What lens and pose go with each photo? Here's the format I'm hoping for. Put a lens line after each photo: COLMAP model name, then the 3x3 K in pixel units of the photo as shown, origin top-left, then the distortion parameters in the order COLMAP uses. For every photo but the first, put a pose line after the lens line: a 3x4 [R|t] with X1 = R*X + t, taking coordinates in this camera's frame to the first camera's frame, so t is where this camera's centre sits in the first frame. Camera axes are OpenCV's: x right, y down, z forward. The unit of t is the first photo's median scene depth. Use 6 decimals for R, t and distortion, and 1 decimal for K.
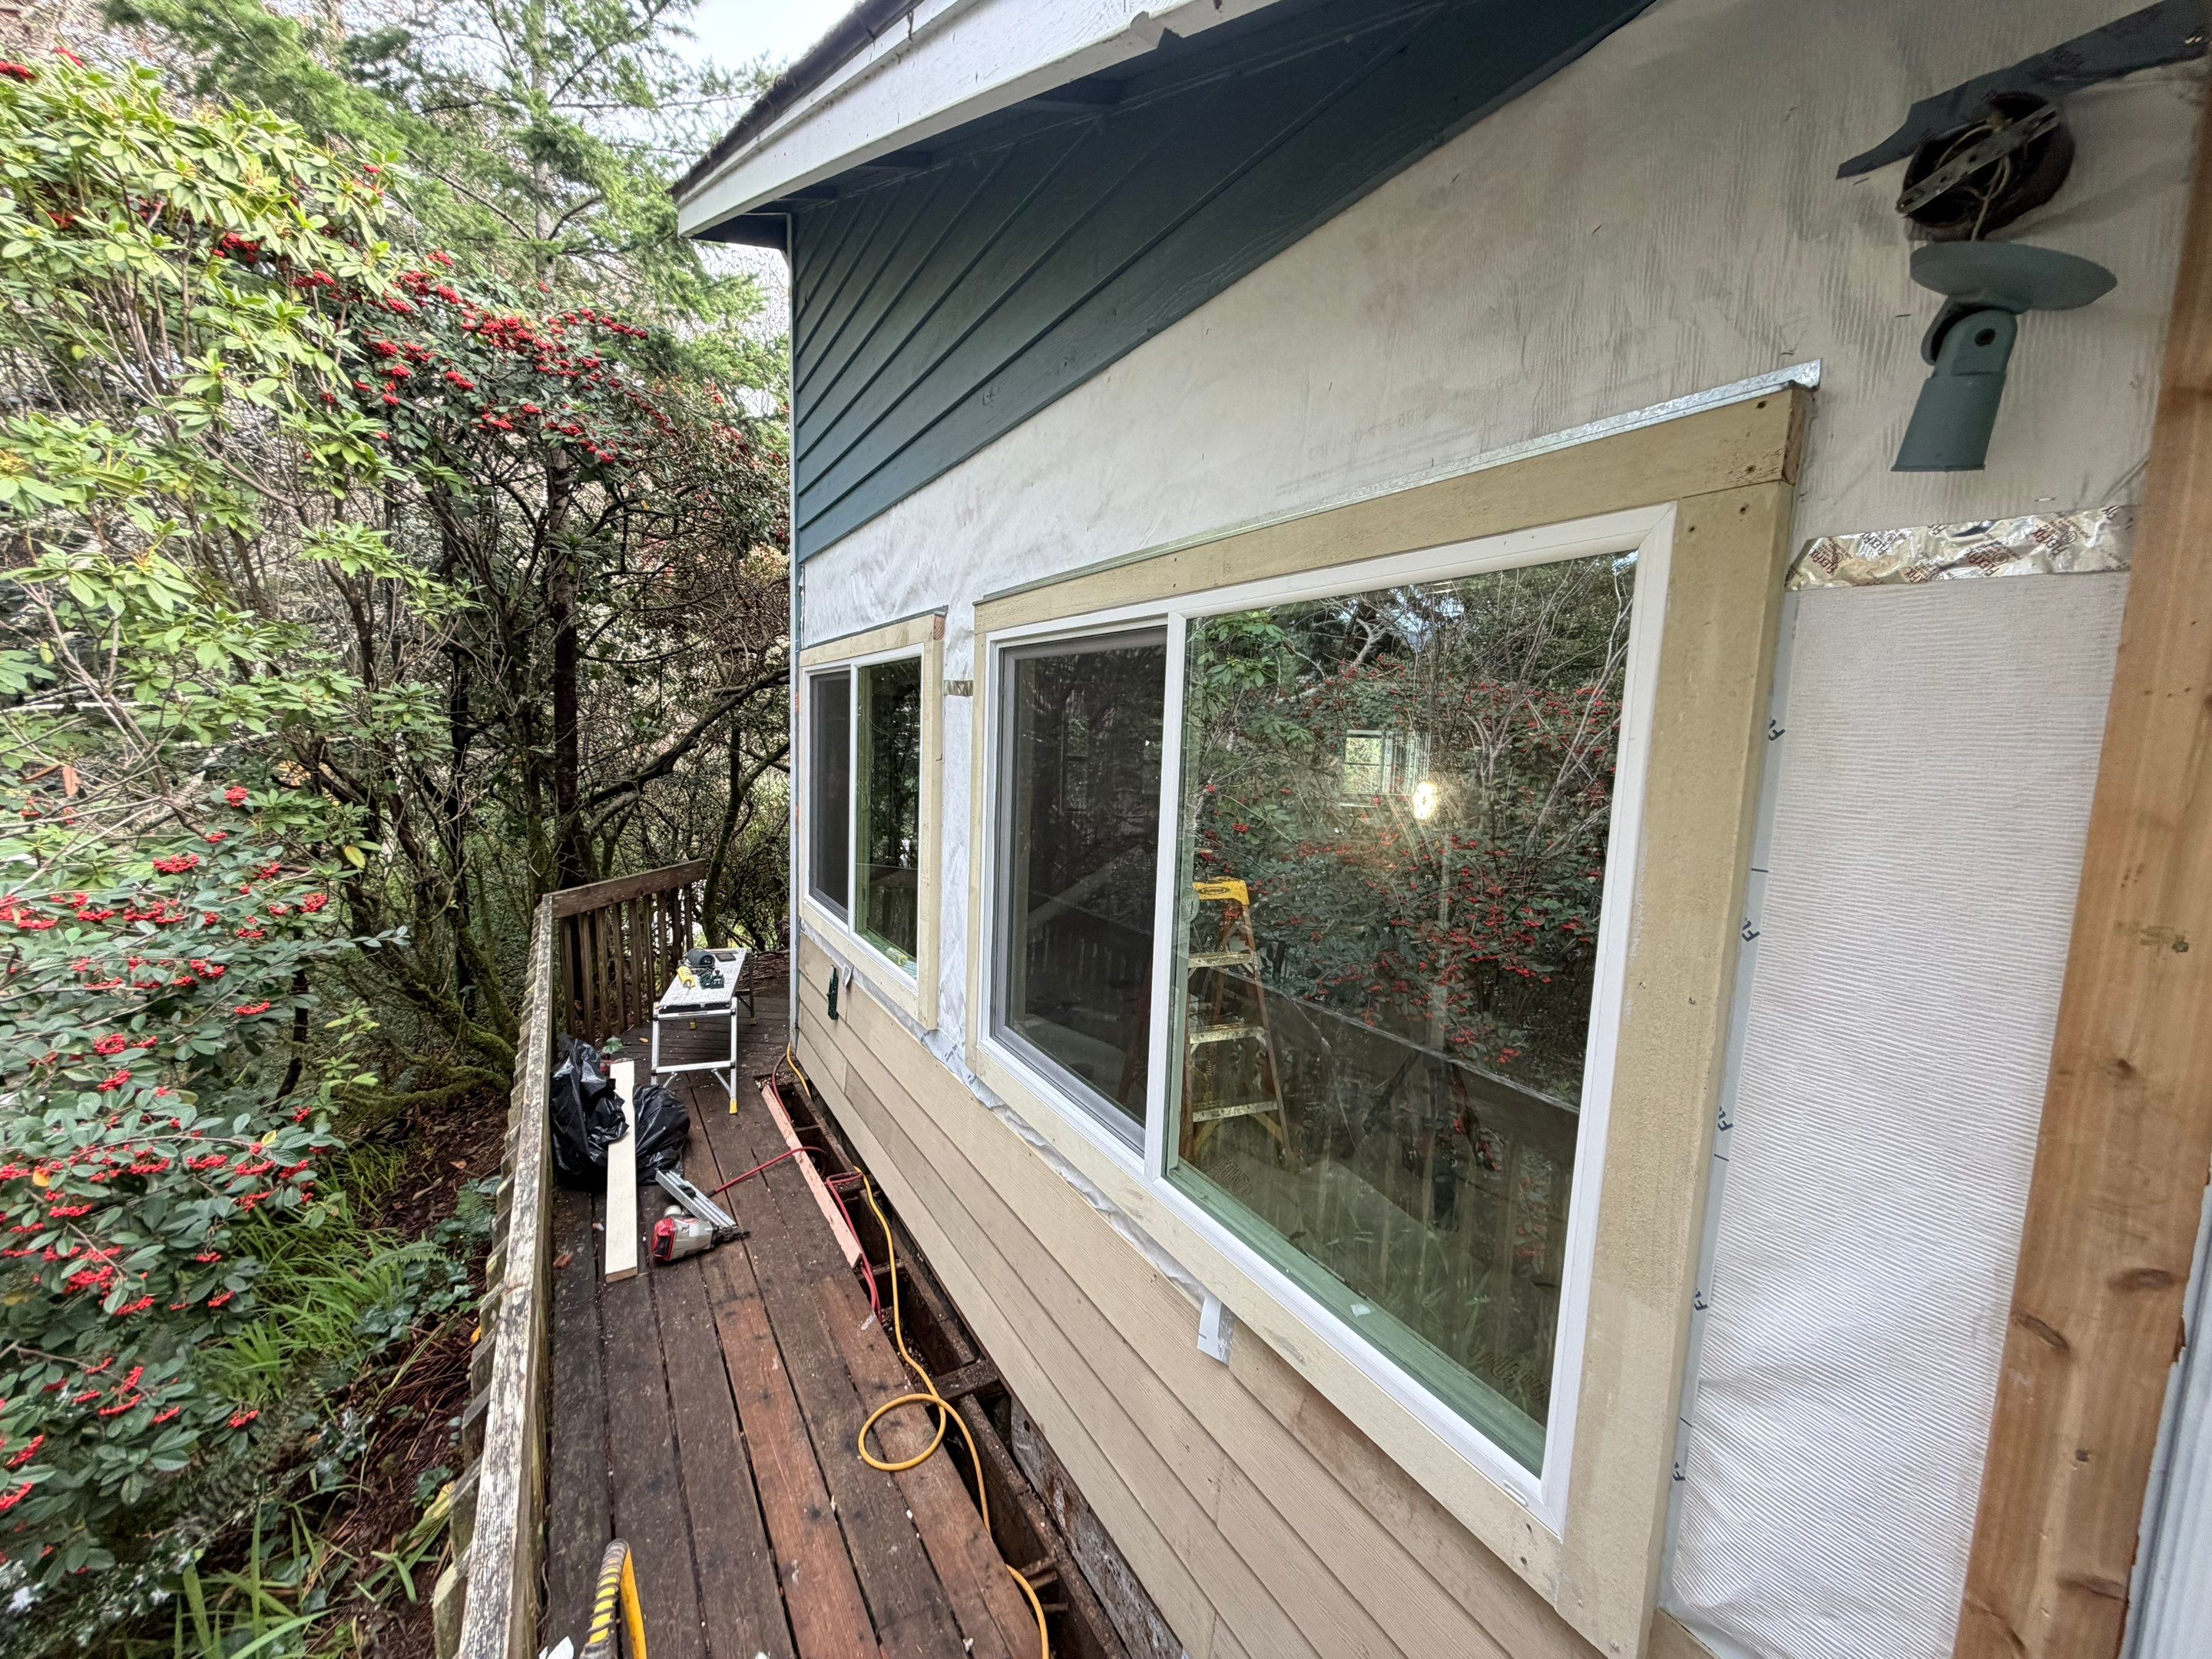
lens RADIAL K [[878.7, 0, 1110.9], [0, 878.7, 850.5], [0, 0, 1]] dist [0.001187, -0.000012]
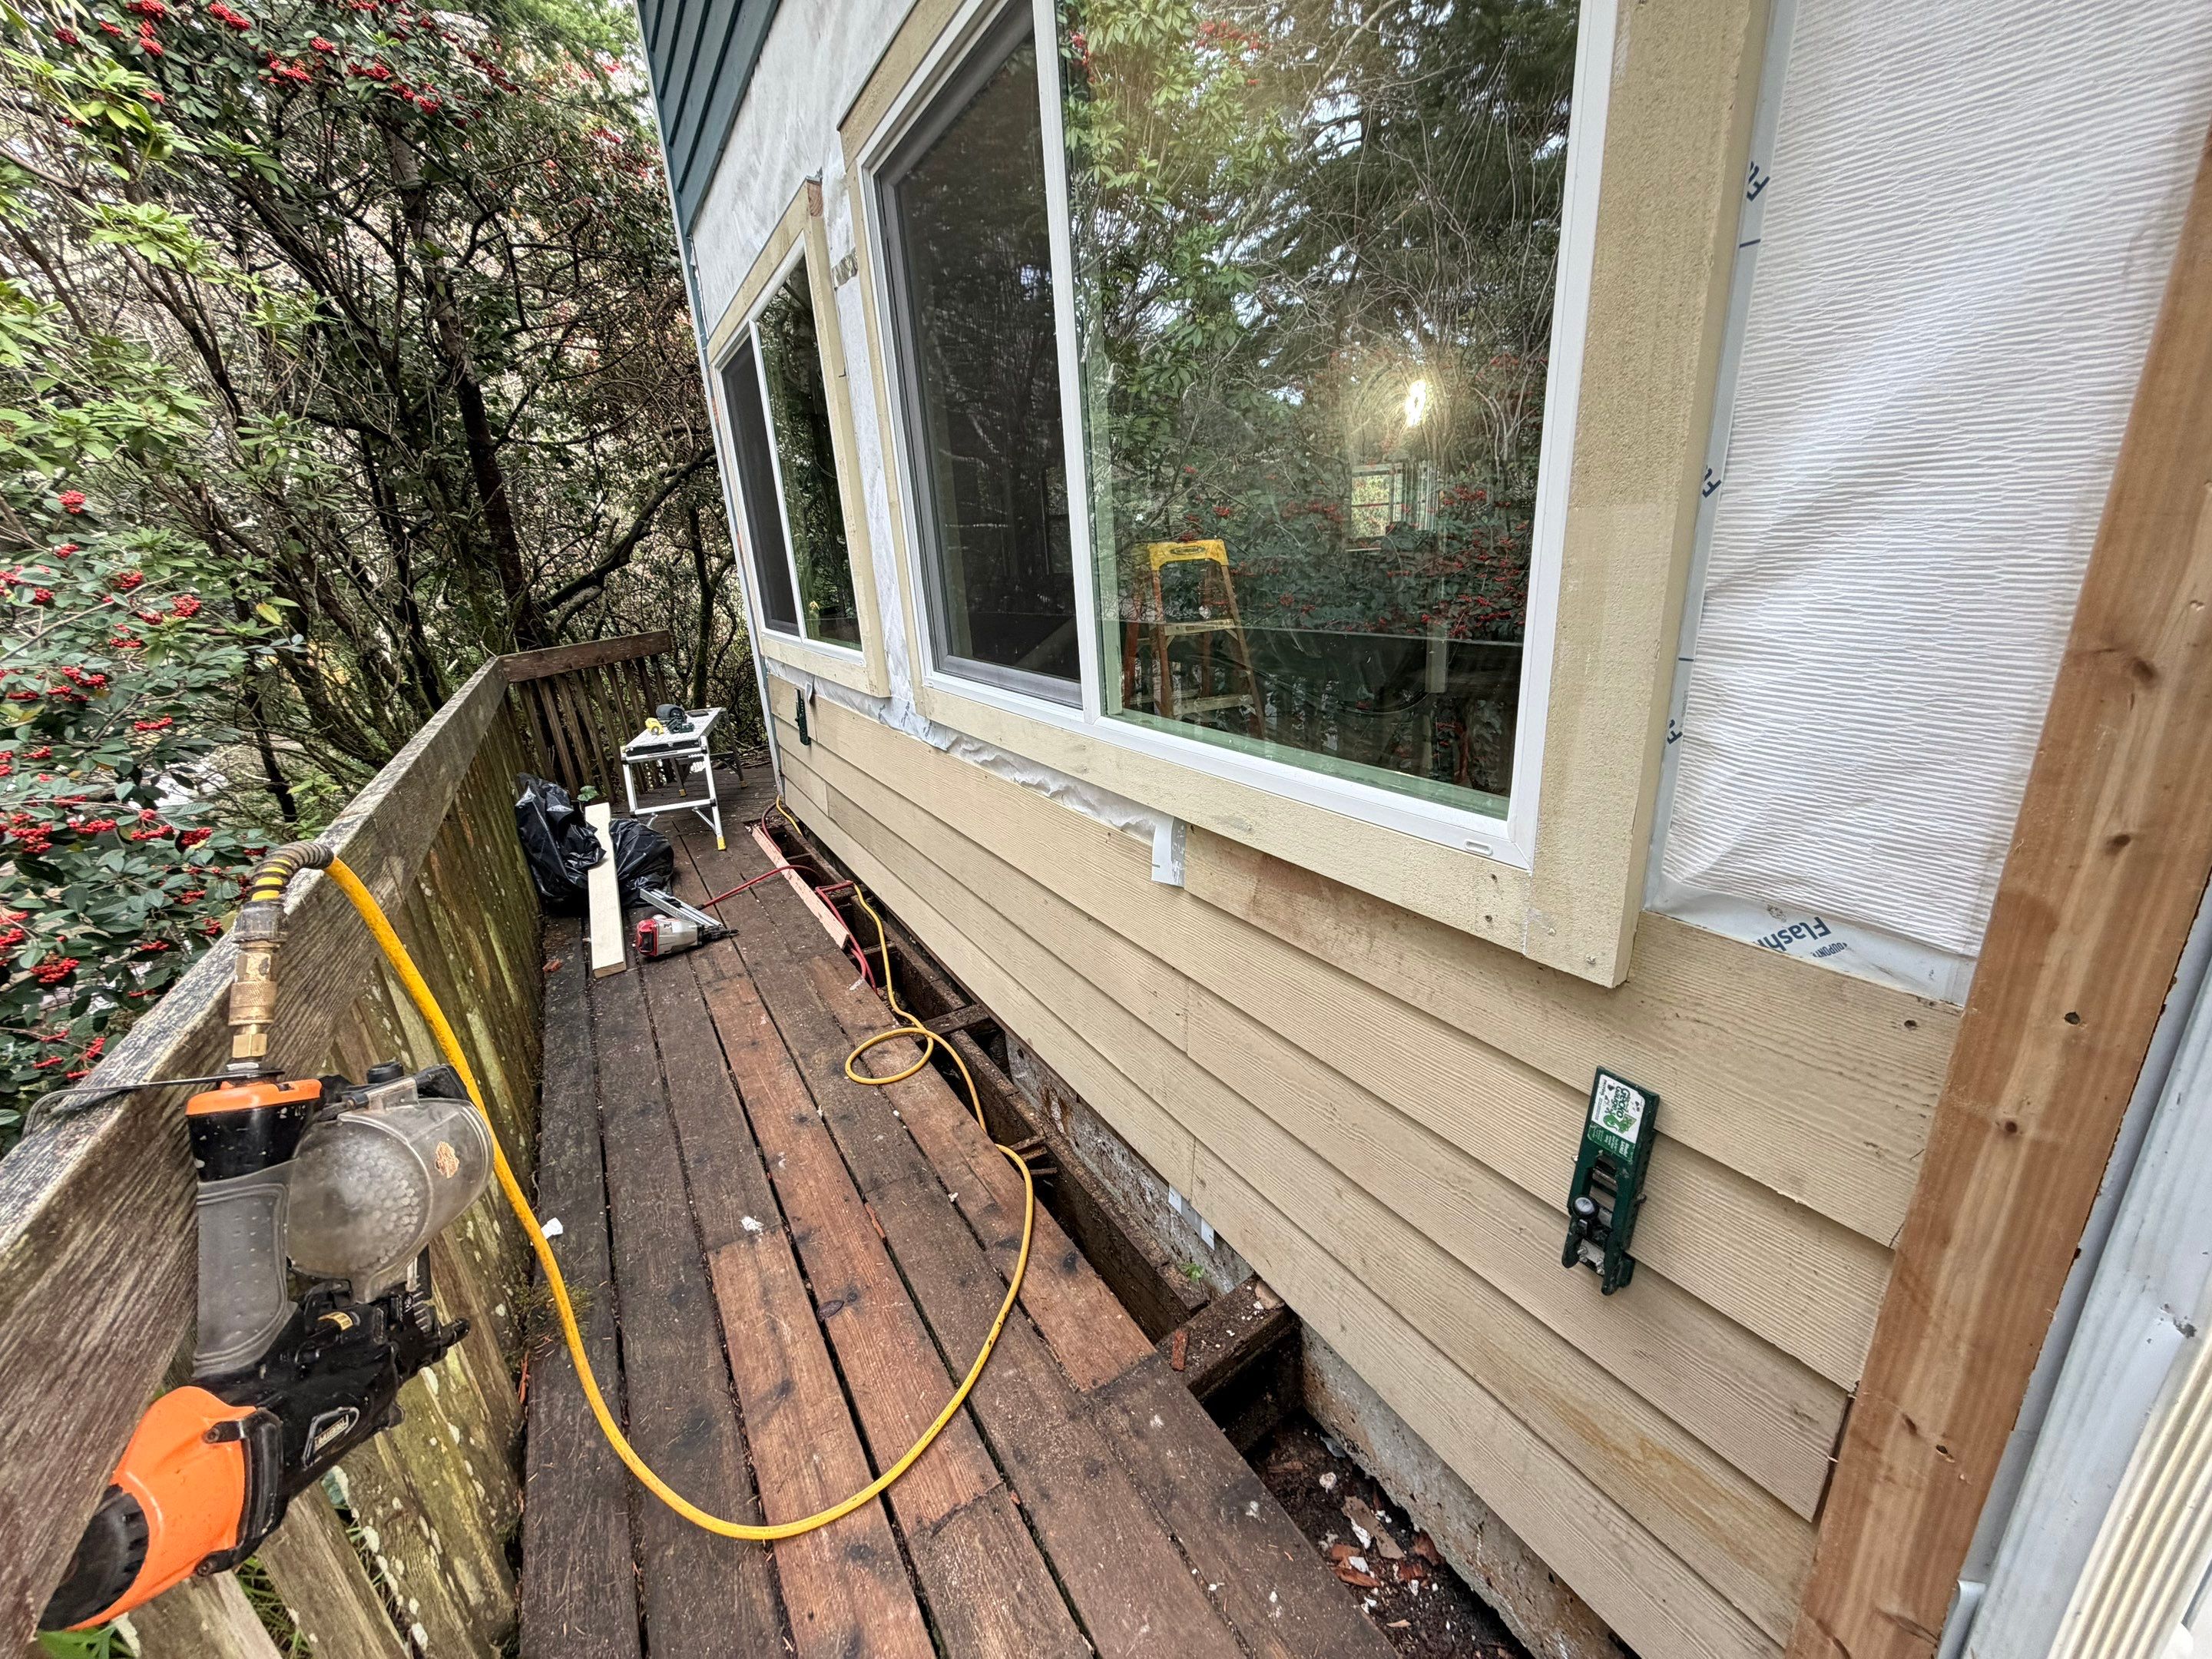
lens RADIAL K [[878.7, 0, 1110.1], [0, 878.7, 840.9], [0, 0, 1]] dist [0.001187, -0.000012]
pose [[0.995077, -0.093854, -0.031834, 0.050248], [0.098377, 0.974298, 0.202646, 0.192023], [0.011996, -0.204780, 0.978734, 0.063884]]
